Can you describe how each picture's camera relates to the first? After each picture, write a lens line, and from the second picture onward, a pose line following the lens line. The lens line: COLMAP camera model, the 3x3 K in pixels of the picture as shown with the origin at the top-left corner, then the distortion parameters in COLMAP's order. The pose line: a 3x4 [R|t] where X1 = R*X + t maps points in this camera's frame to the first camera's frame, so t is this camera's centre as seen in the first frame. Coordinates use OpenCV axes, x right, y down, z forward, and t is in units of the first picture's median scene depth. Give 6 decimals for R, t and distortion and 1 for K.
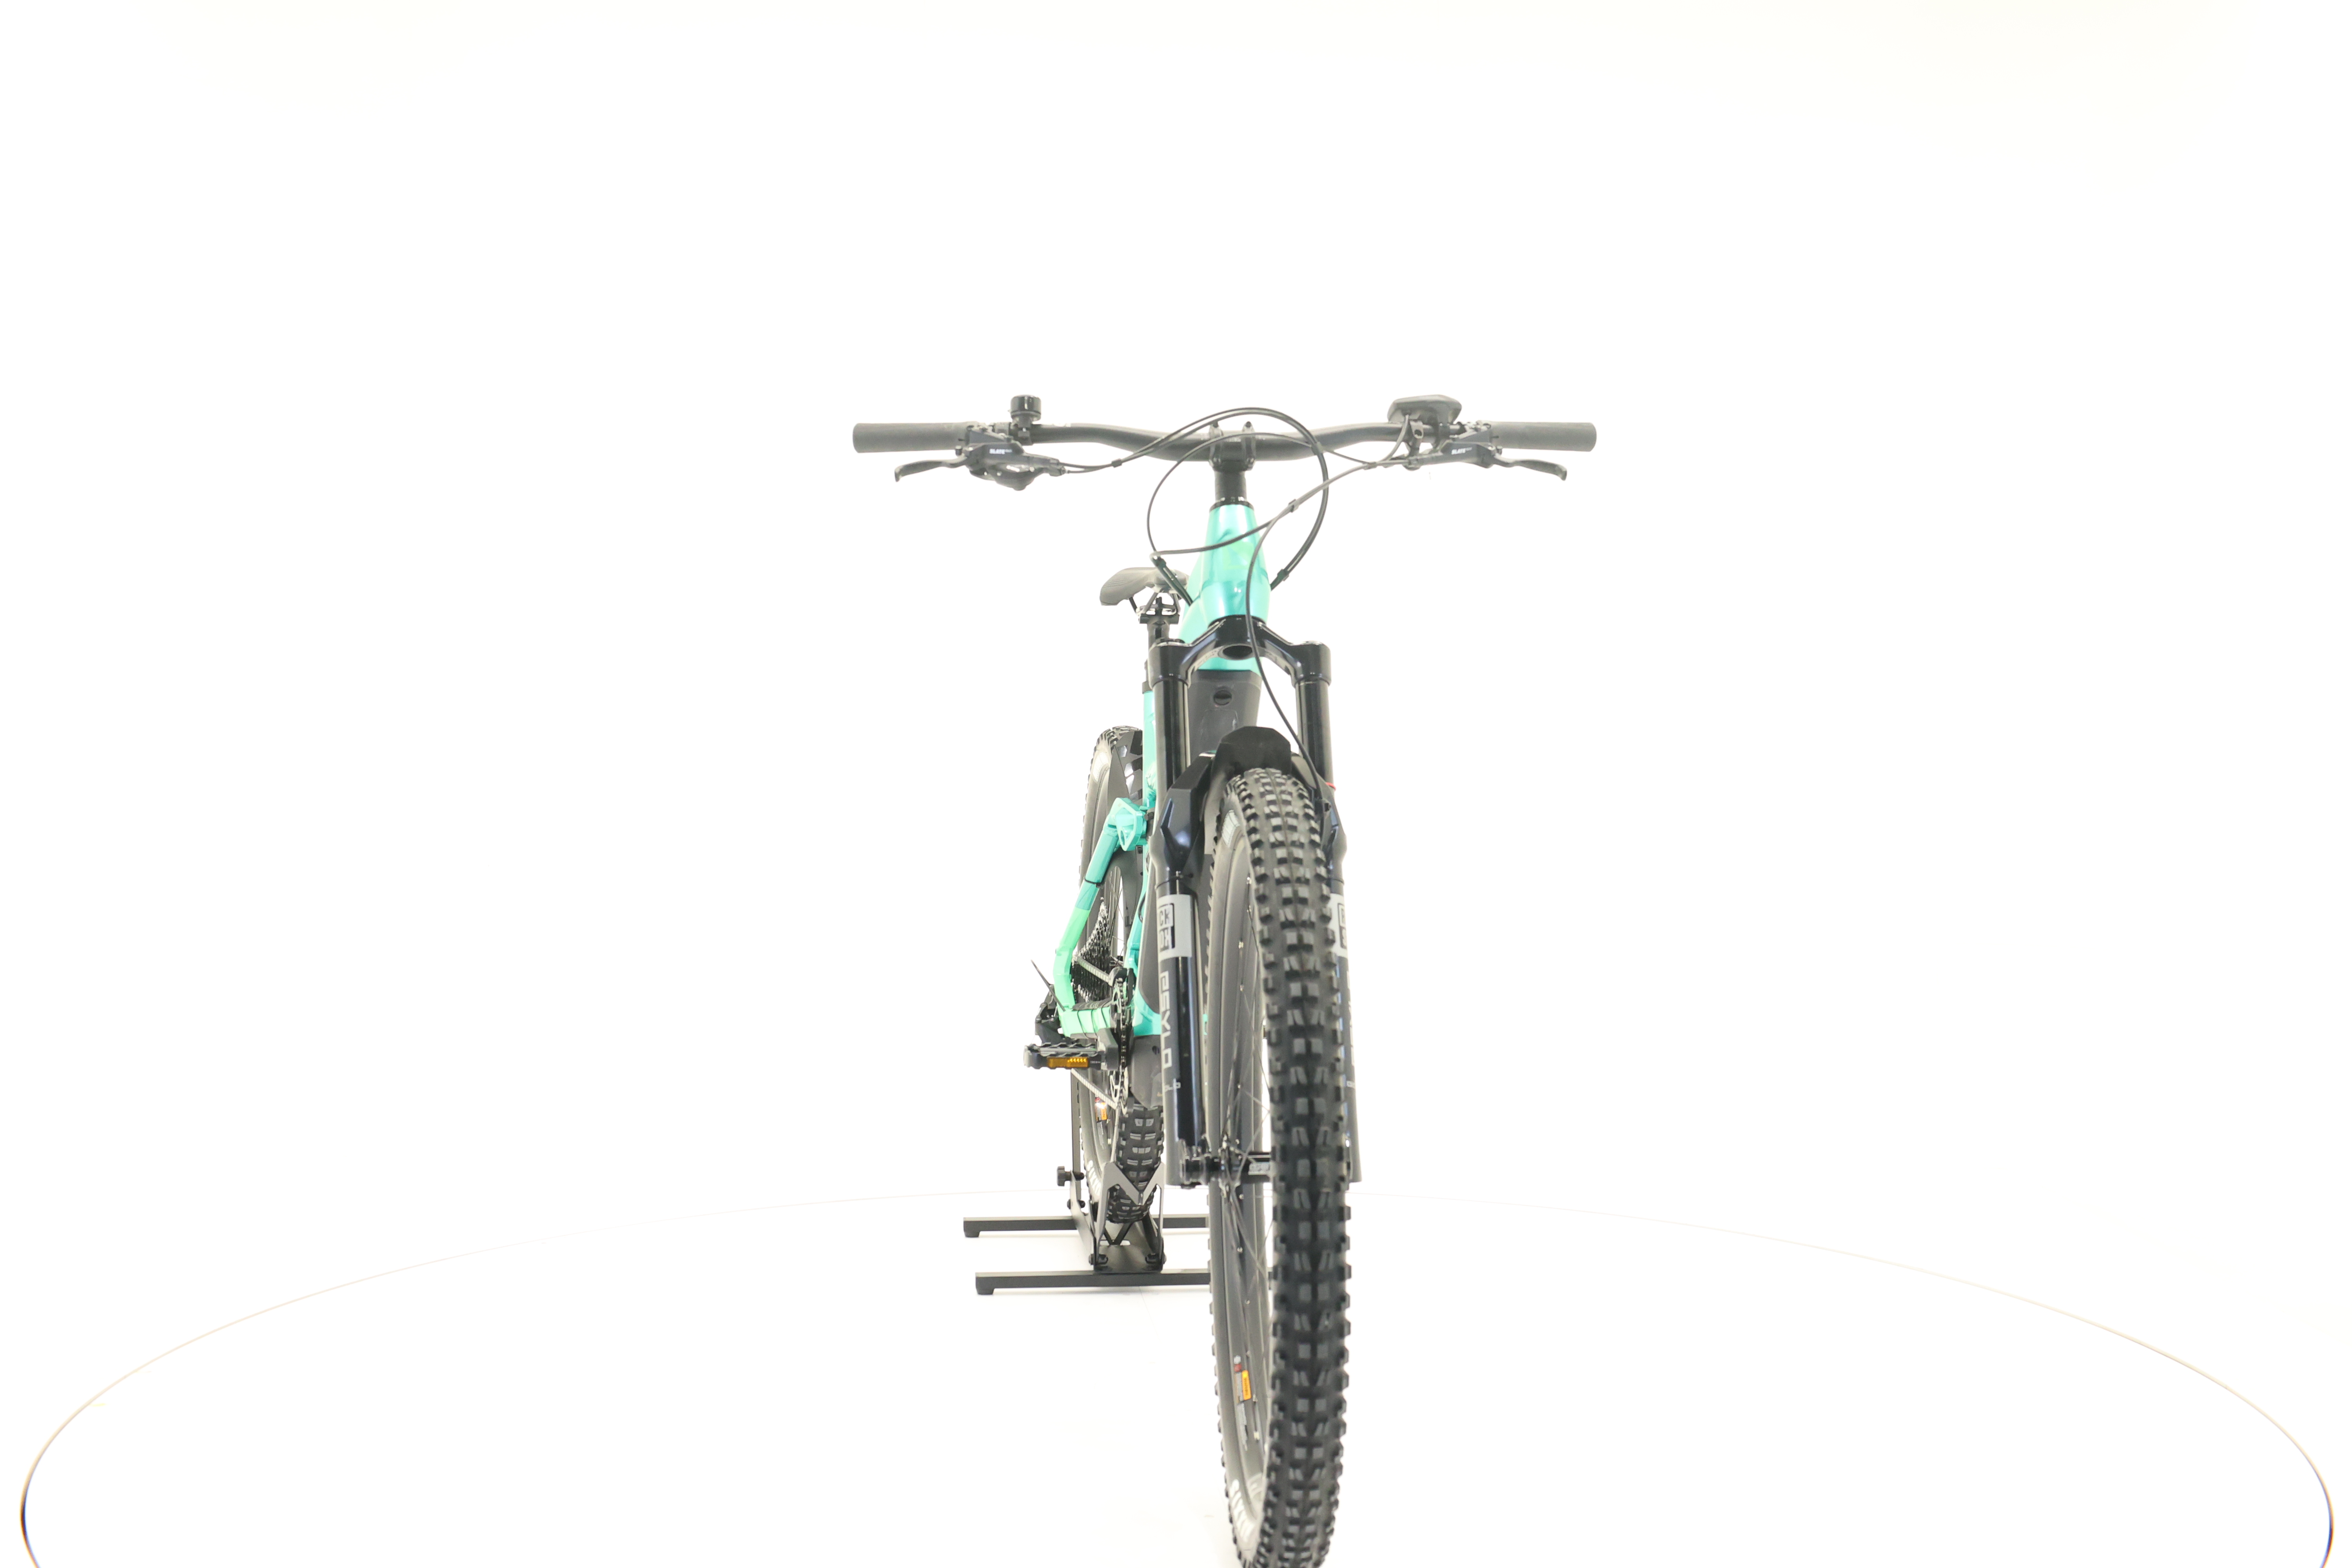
lens RADIAL K [[2503.8, 0, 1156.0], [0, 2503.8, 779.8], [0, 0, 1]] dist [-0.015193, 0.000000]
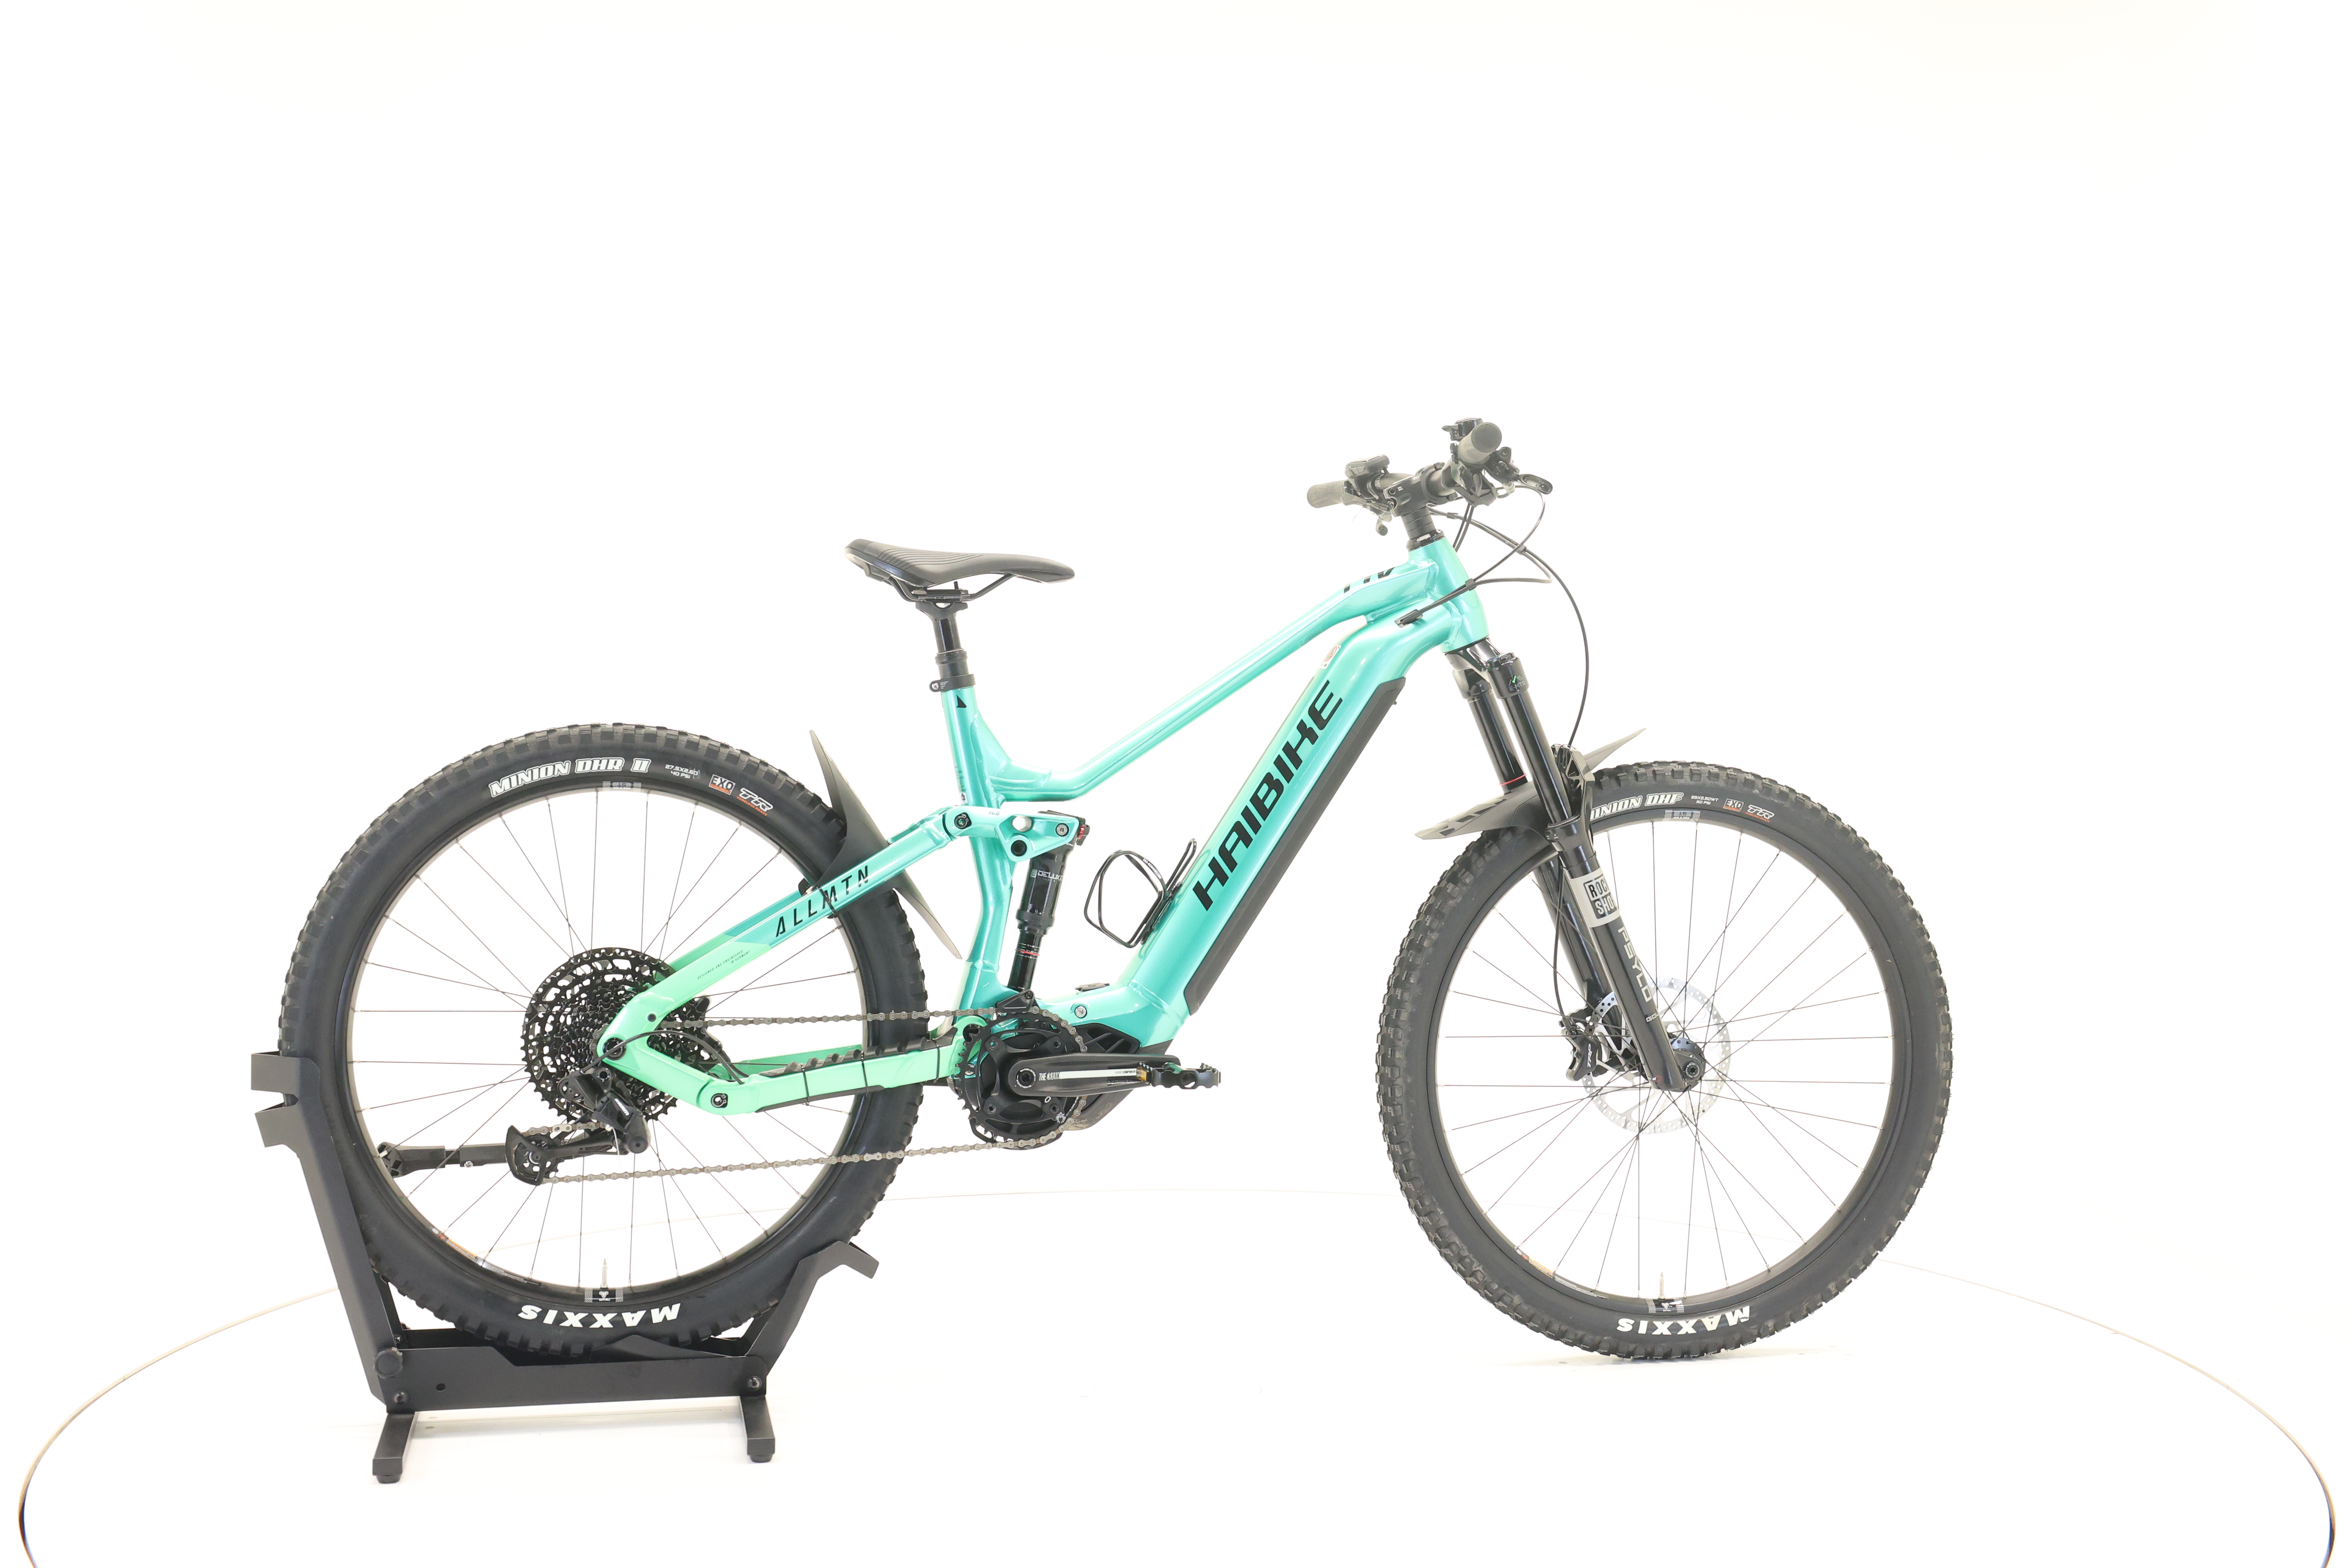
lens RADIAL K [[2503.8, 0, 1173.2], [0, 2503.8, 775.1], [0, 0, 1]] dist [-0.015193, 0.000000]
pose [[-0.112946, -0.023622, 0.993320, -1.104662], [0.016054, 0.999543, 0.025595, -0.031184], [-0.993471, 0.018837, -0.112516, 1.251881]]
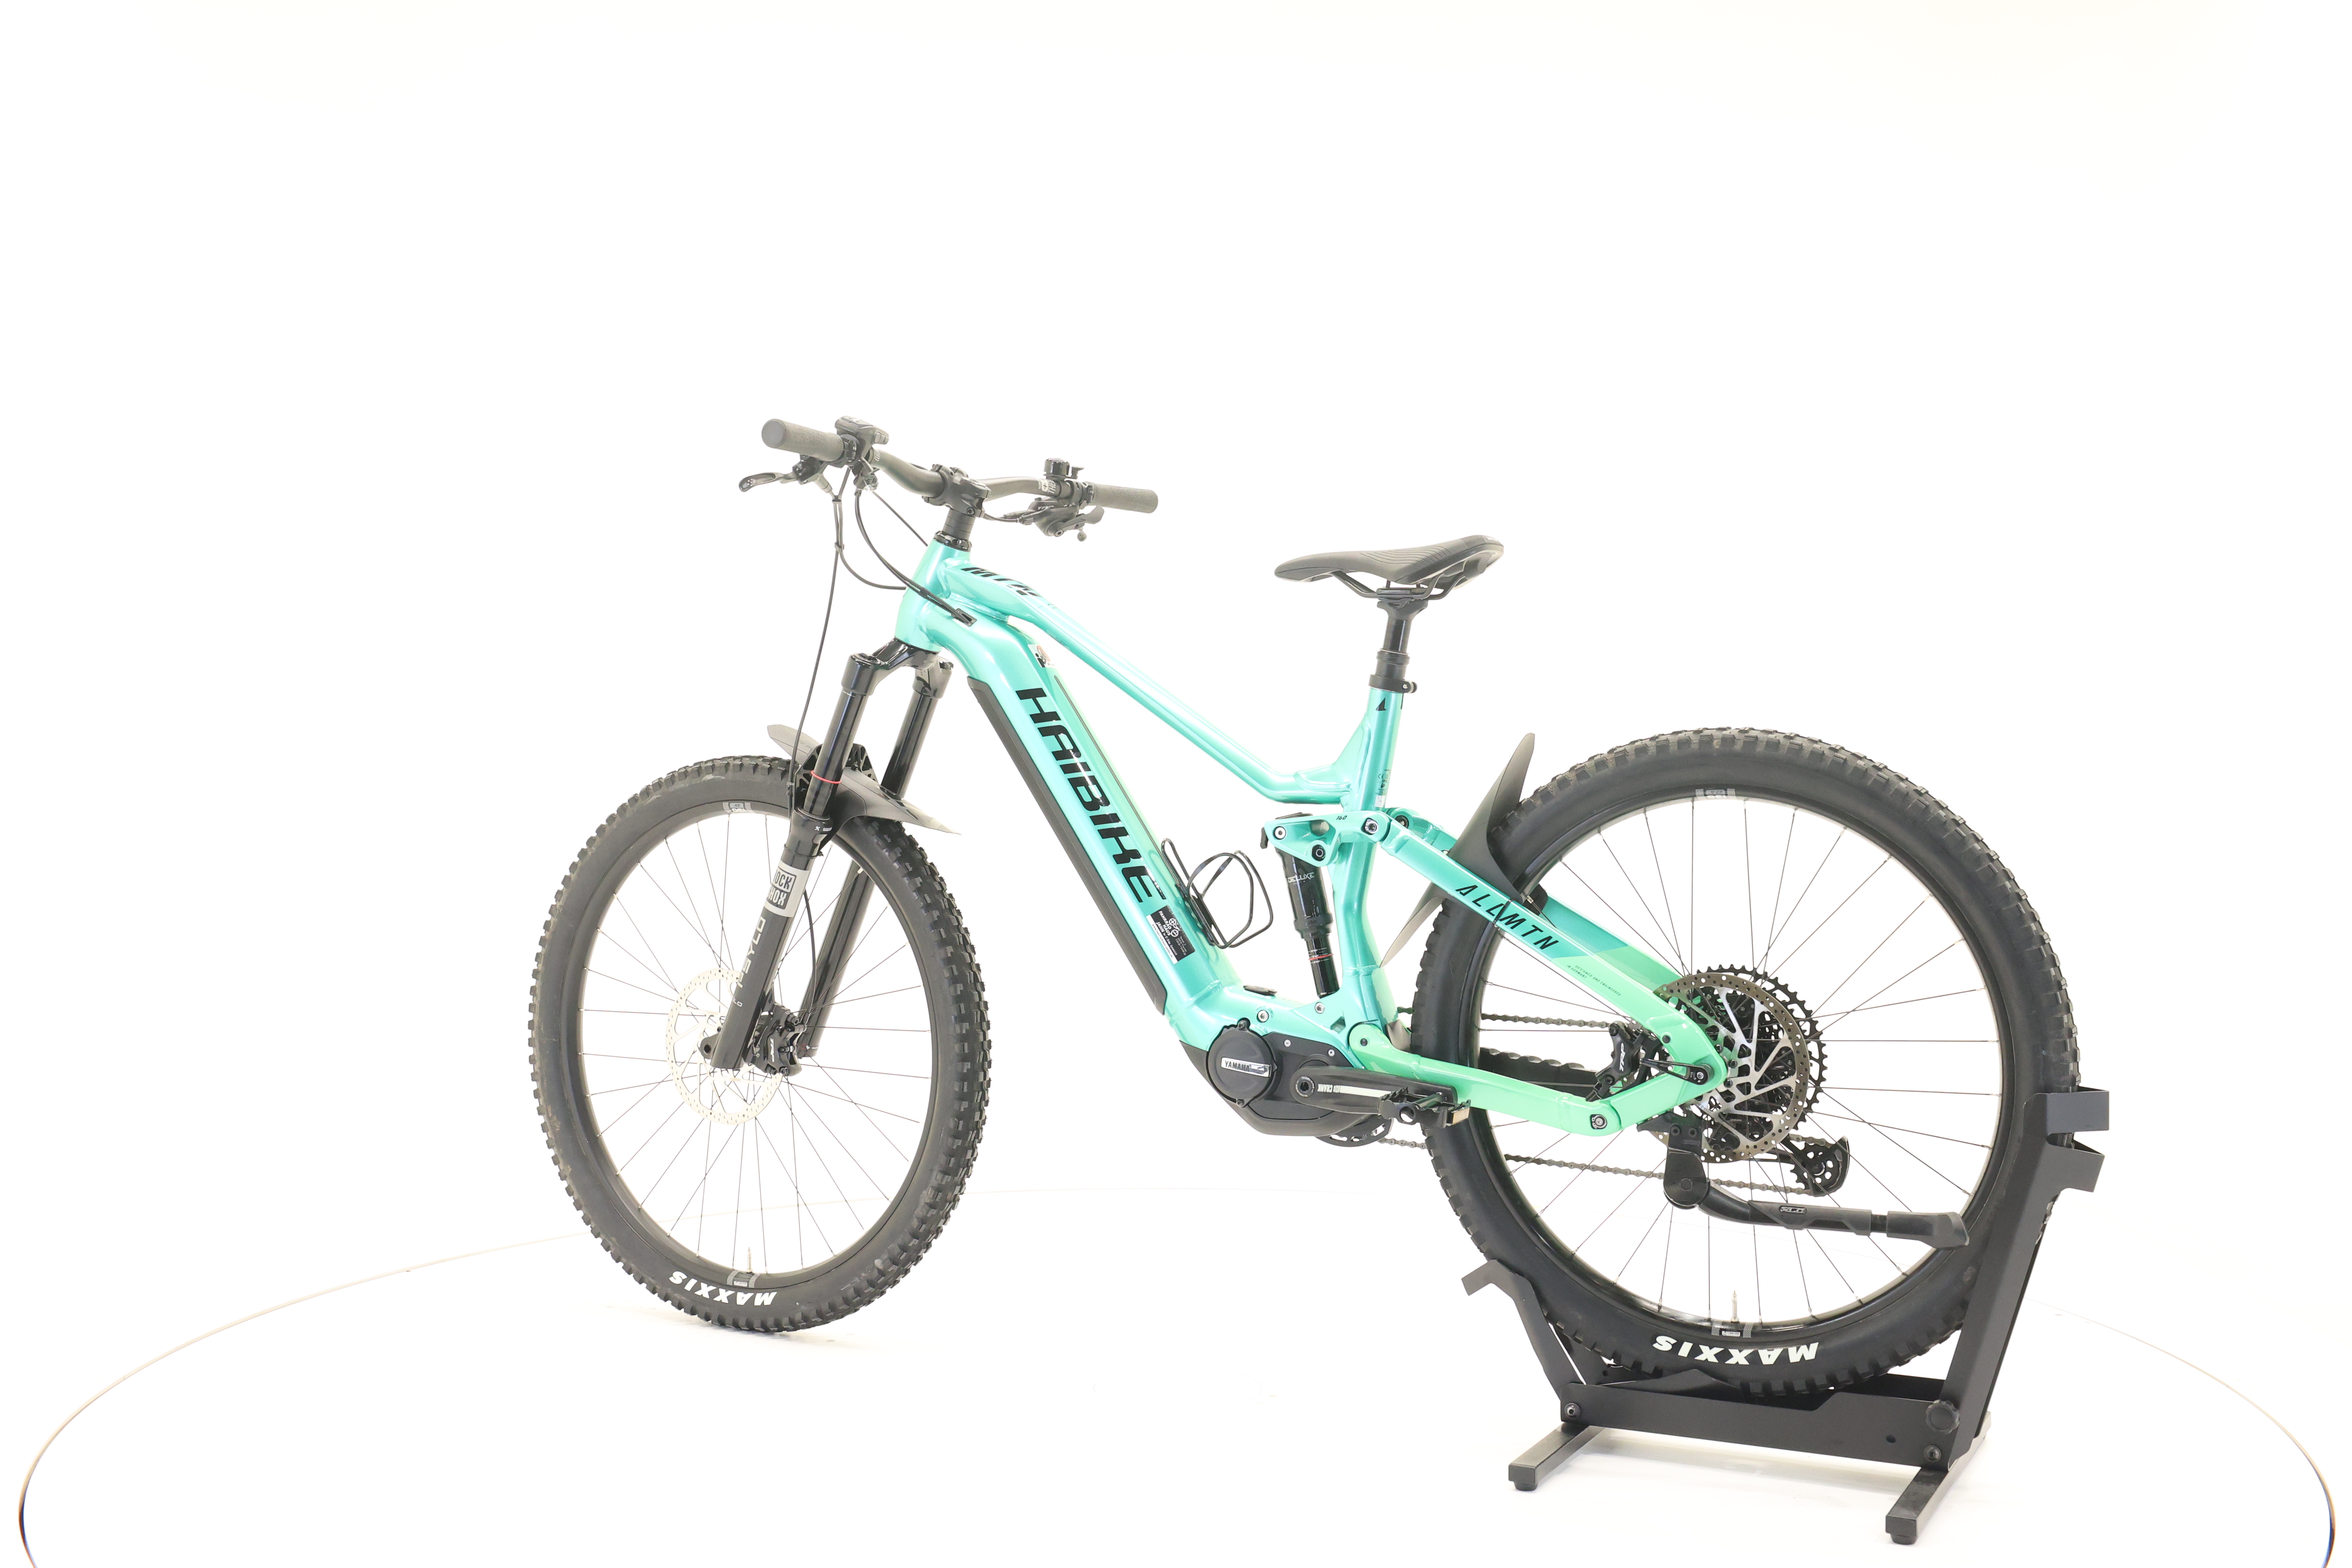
lens RADIAL K [[2503.8, 0, 1178.3], [0, 2503.8, 778.0], [0, 0, 1]] dist [-0.015193, 0.000000]
pose [[-0.551990, 0.009994, -0.833791, 0.947774], [-0.024042, 0.999322, 0.027895, -0.032291], [0.833504, 0.035444, -0.551375, 1.740977]]
